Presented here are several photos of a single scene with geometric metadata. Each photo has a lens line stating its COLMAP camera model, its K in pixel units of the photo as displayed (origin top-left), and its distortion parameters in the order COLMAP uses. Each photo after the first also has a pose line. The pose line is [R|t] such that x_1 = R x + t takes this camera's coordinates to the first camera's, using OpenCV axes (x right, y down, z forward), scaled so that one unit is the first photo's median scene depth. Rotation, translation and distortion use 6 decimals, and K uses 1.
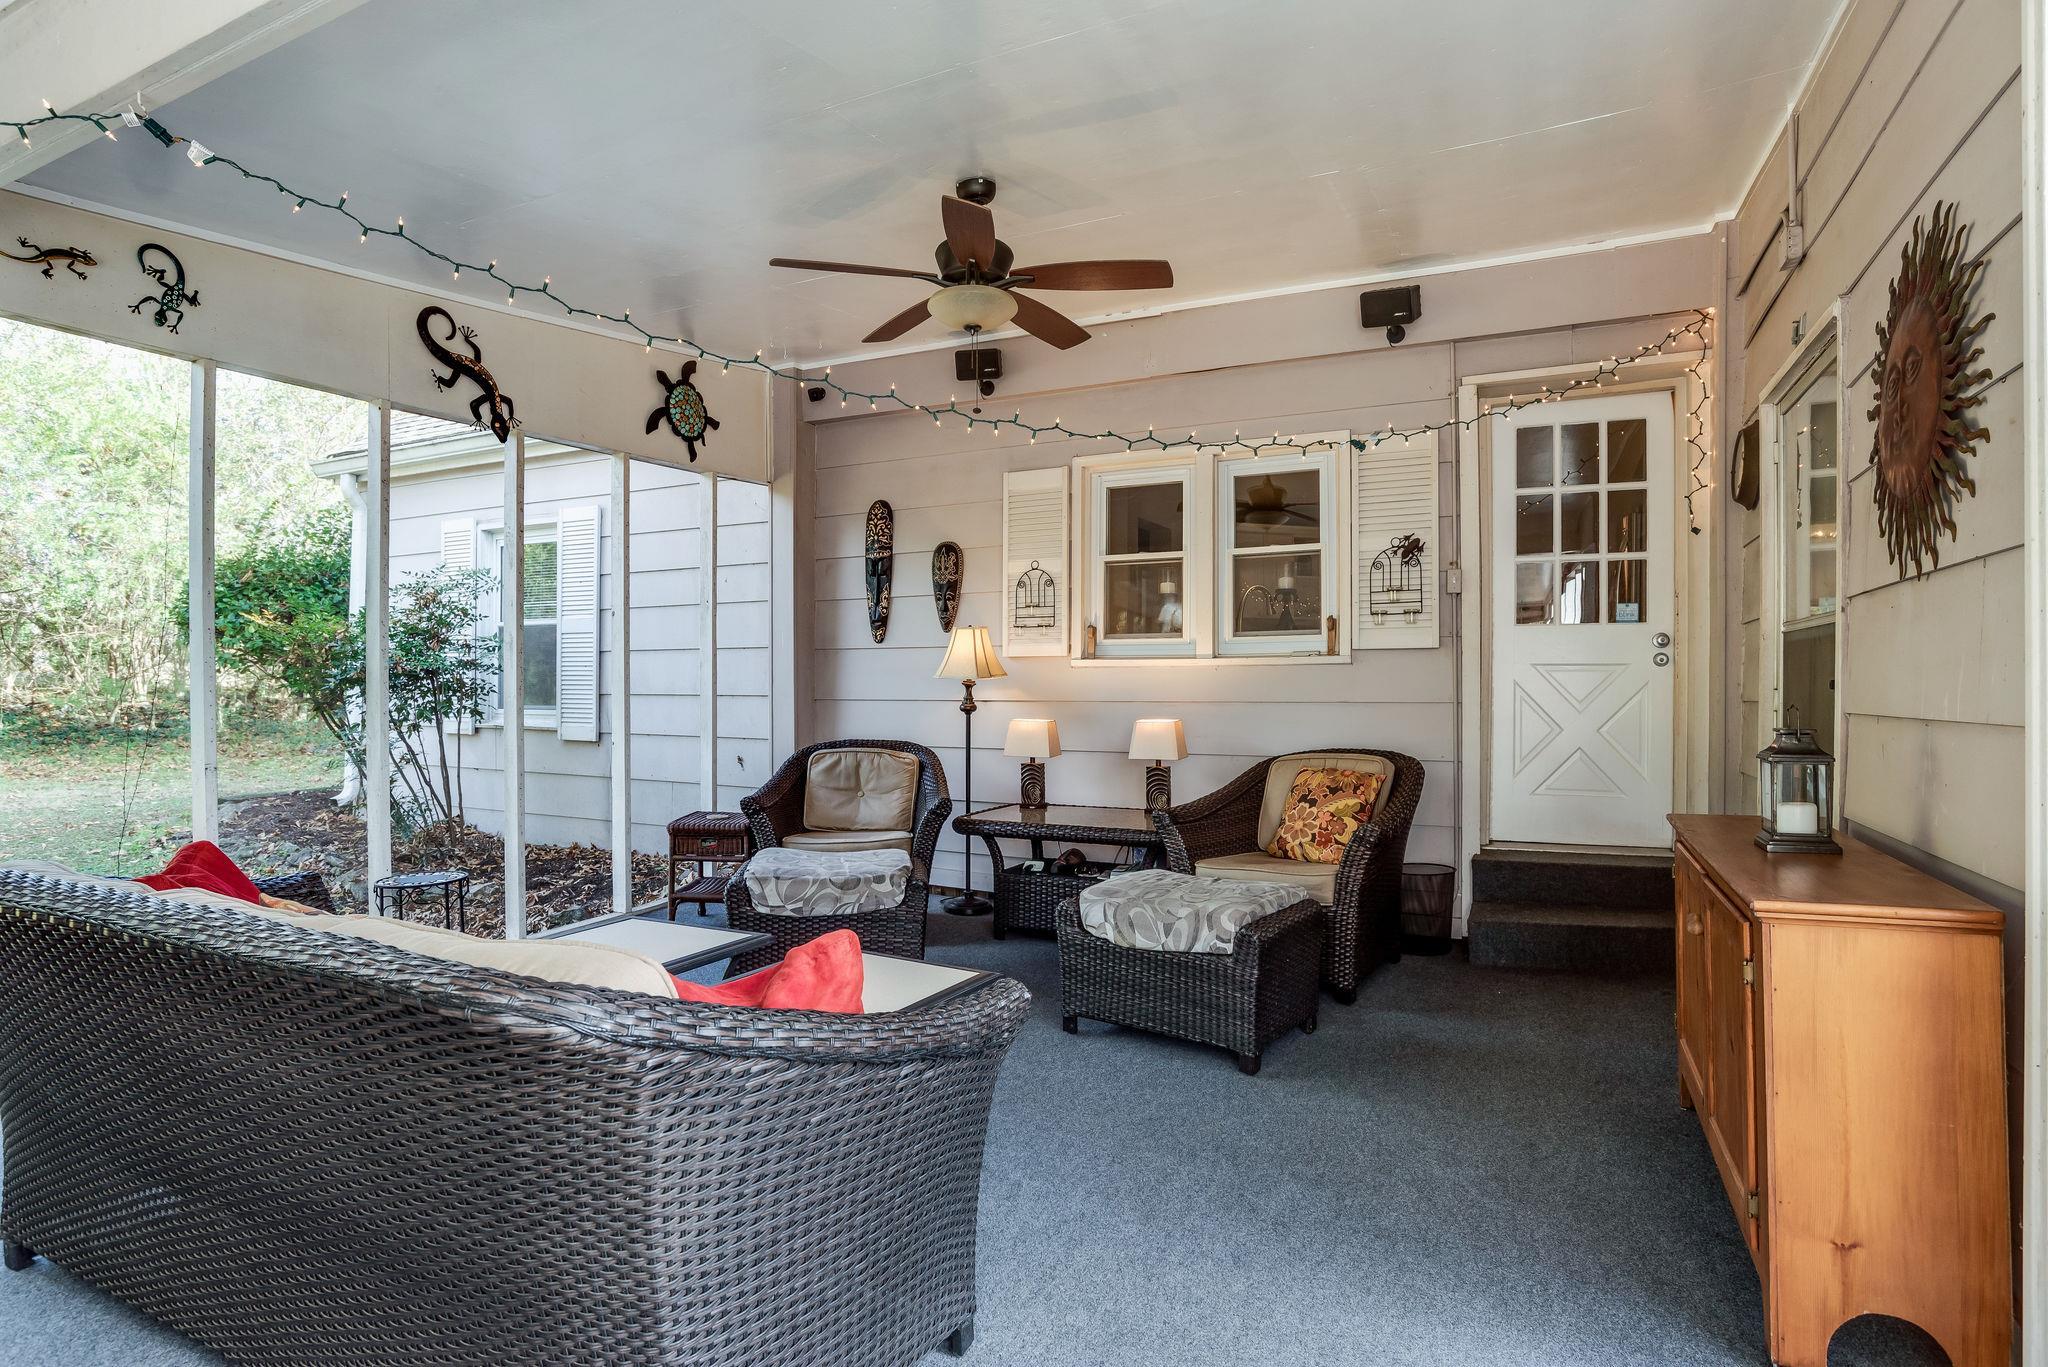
lens RADIAL K [[1057.8, 0, 1020.0], [0, 1057.8, 686.9], [0, 0, 1]] dist [-0.052922, 0.019769]
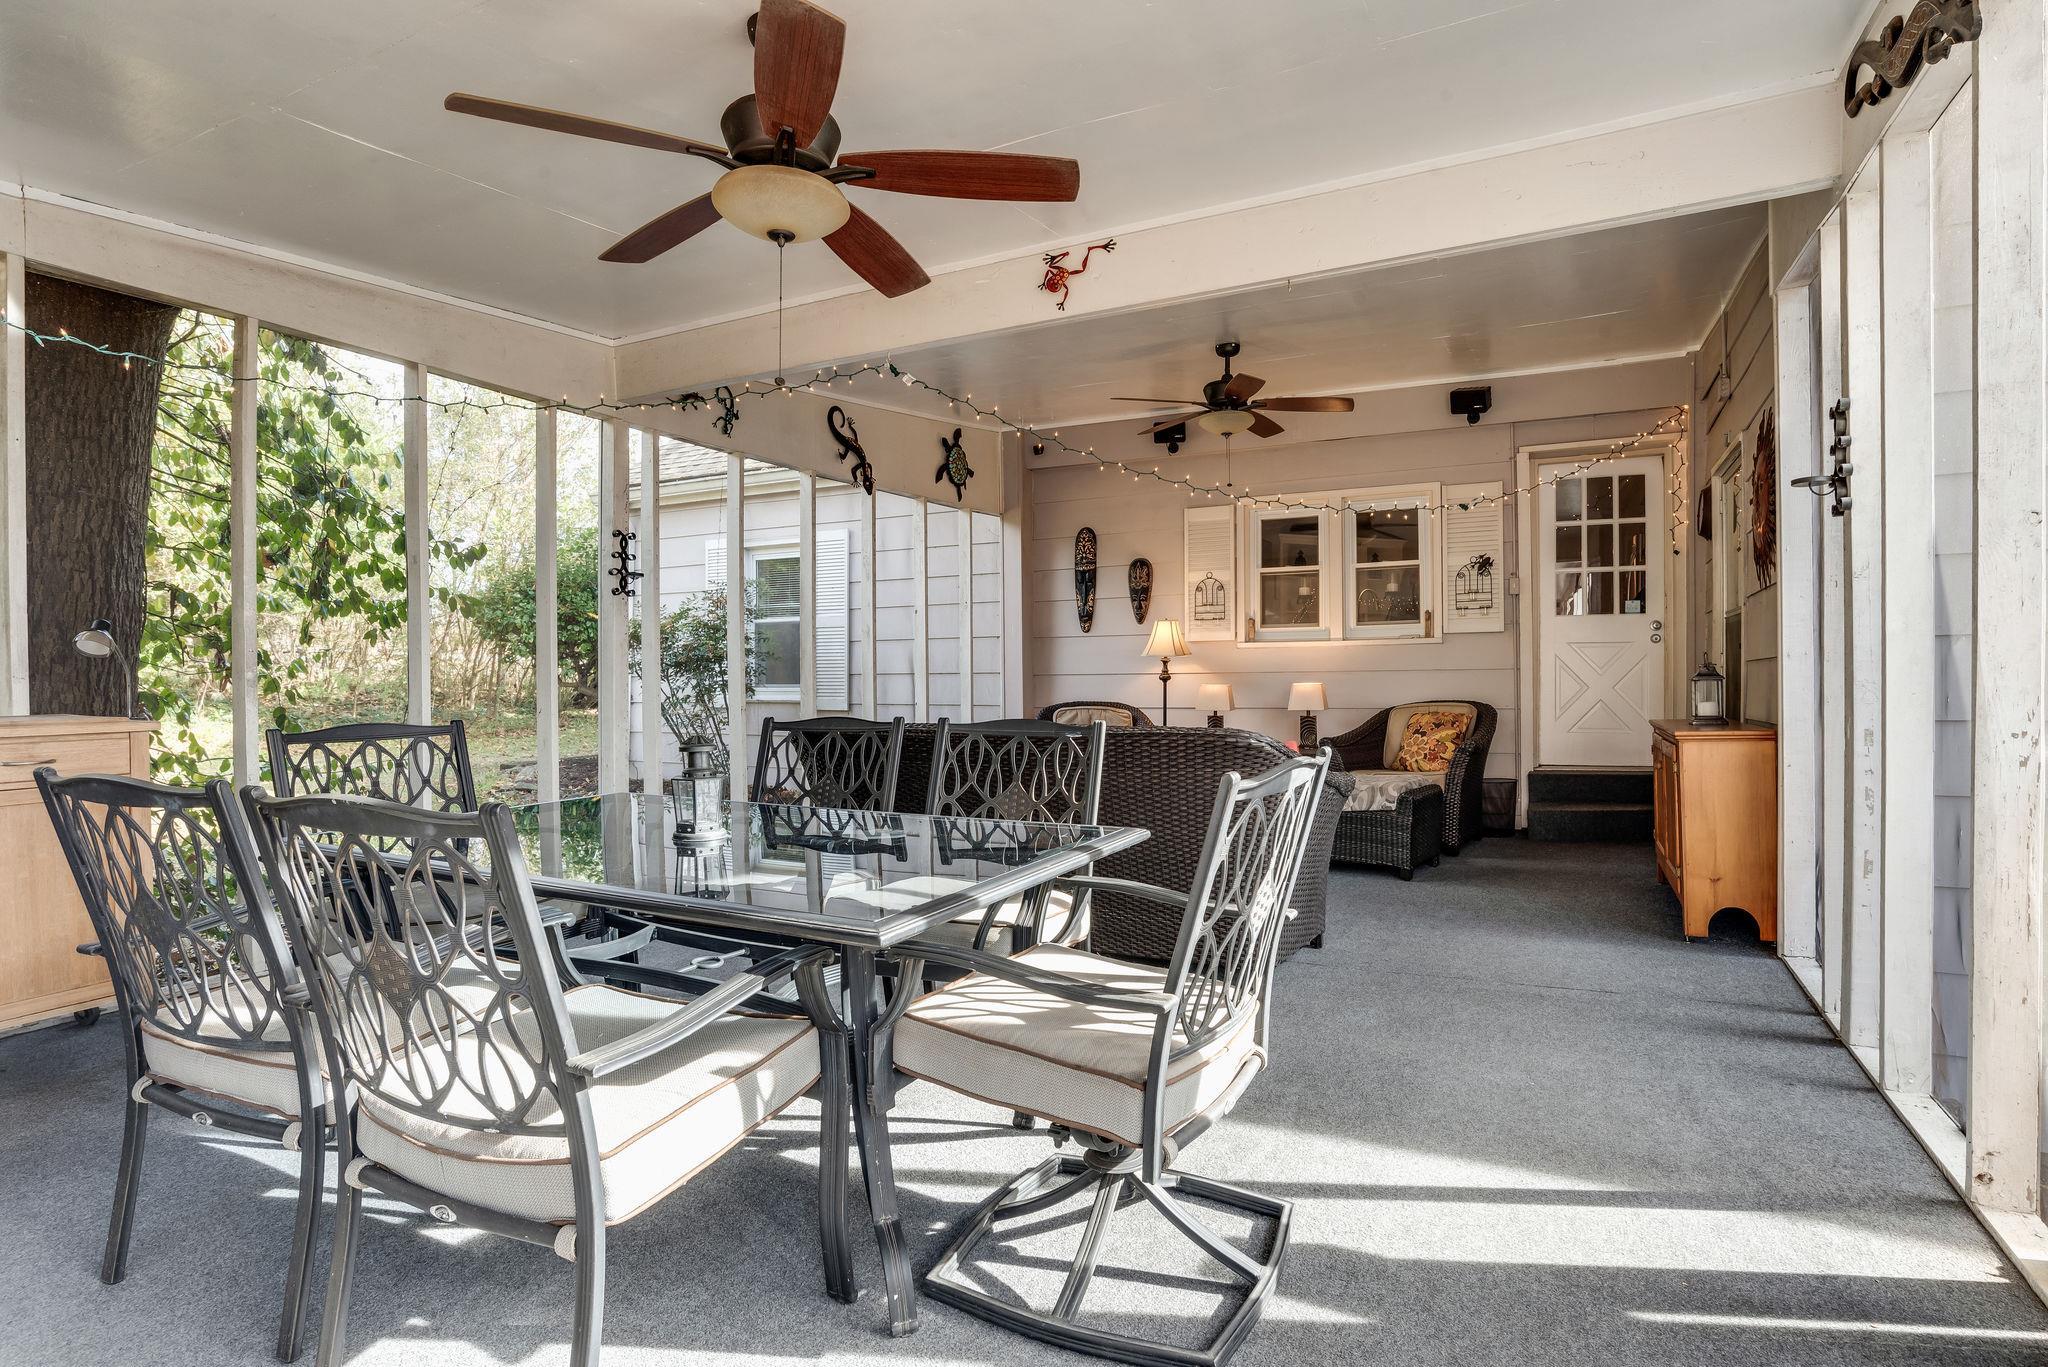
lens RADIAL K [[1057.8, 0, 1032.3], [0, 1057.8, 683.9], [0, 0, 1]] dist [-0.052922, 0.019769]
pose [[0.999936, -0.005720, -0.009726, -0.245033], [0.005710, 0.999983, -0.001060, 0.033517], [0.009732, 0.001004, 0.999952, -0.467954]]
